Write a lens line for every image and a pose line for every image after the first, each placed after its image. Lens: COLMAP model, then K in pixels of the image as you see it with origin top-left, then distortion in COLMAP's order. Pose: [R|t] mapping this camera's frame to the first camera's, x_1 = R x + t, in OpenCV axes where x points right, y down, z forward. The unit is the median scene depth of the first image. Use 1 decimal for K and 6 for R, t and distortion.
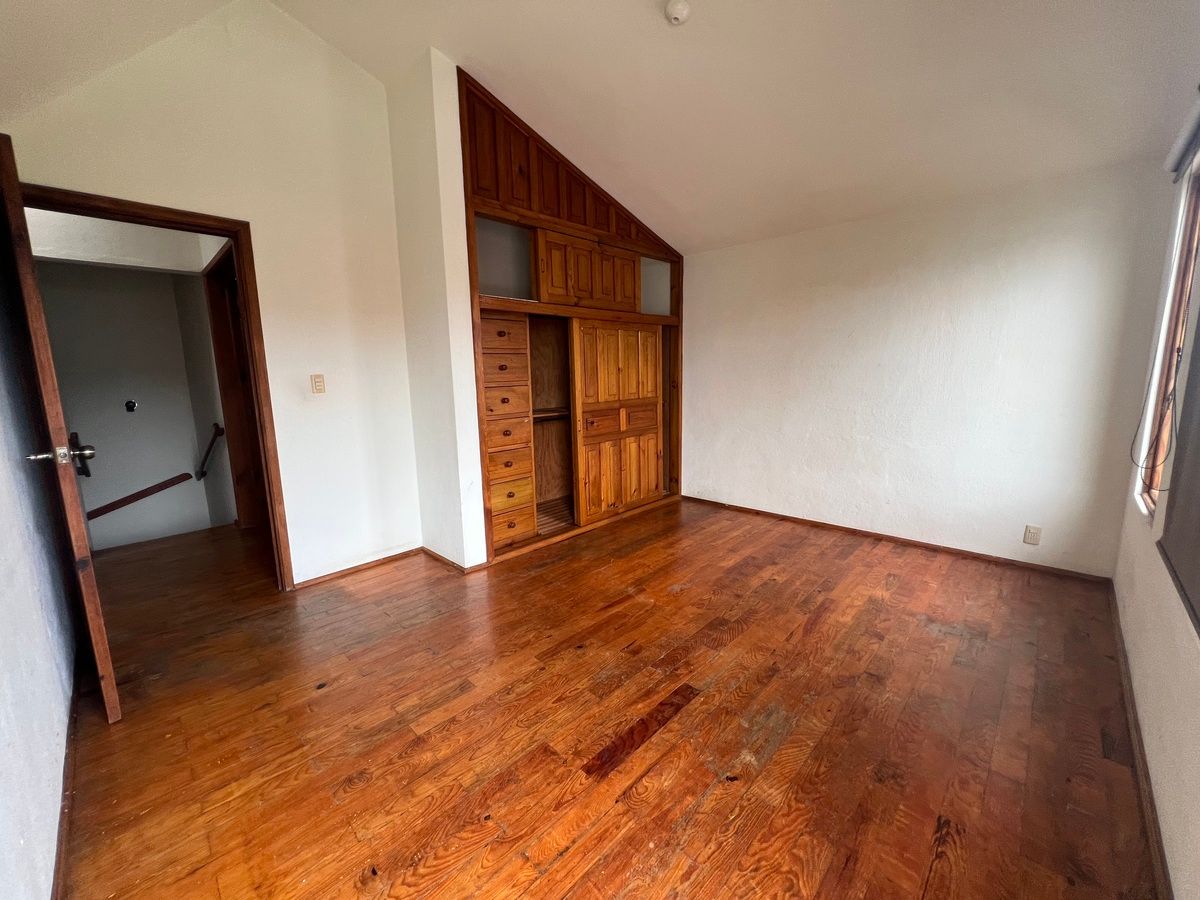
lens RADIAL K [[482.3, 0, 595.9], [0, 482.3, 448.6], [0, 0, 1]] dist [0.000418, -0.000038]
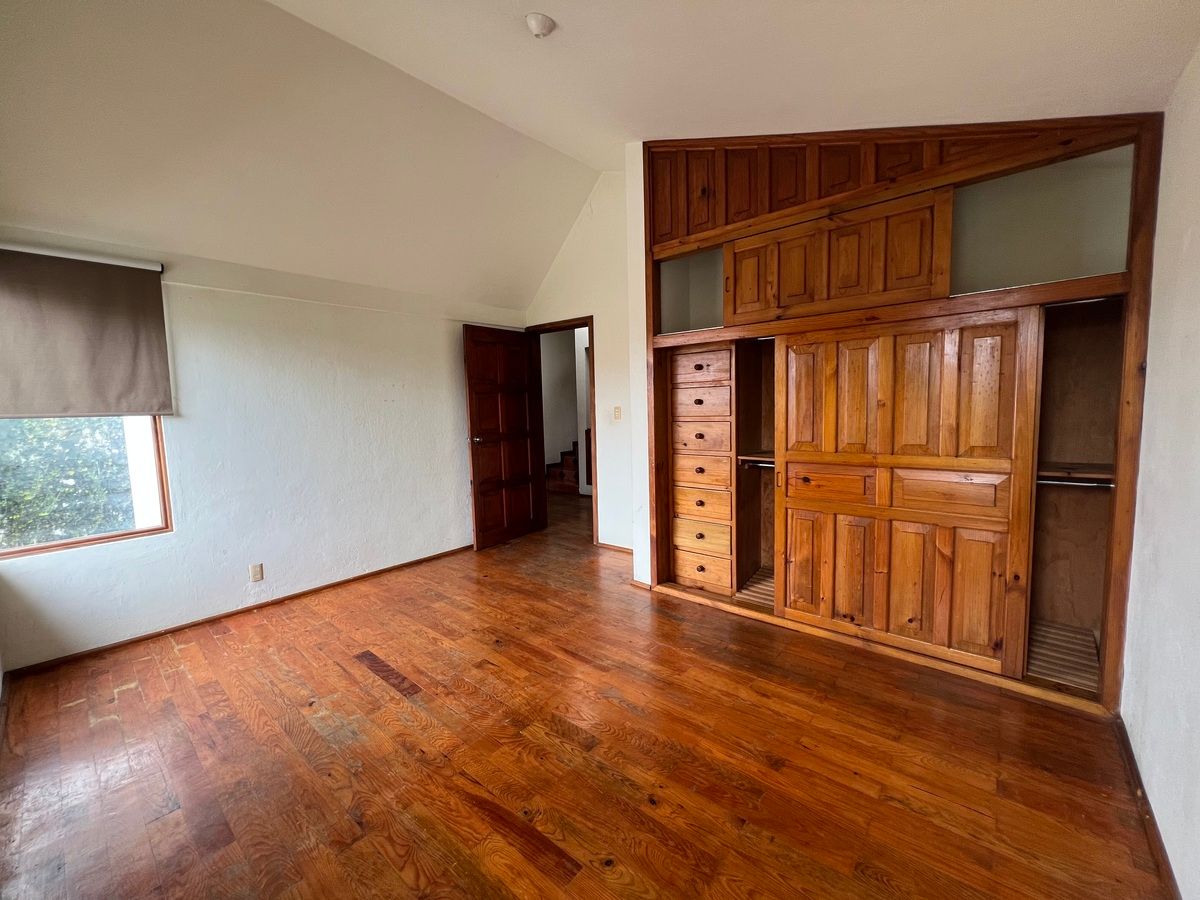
lens RADIAL K [[482.3, 0, 595.9], [0, 482.3, 446.8], [0, 0, 1]] dist [0.000418, -0.000038]
pose [[0.055564, 0.106135, -0.992798, 0.812725], [-0.134657, 0.986046, 0.097877, -0.156595], [0.989333, 0.128249, 0.069081, 0.797517]]
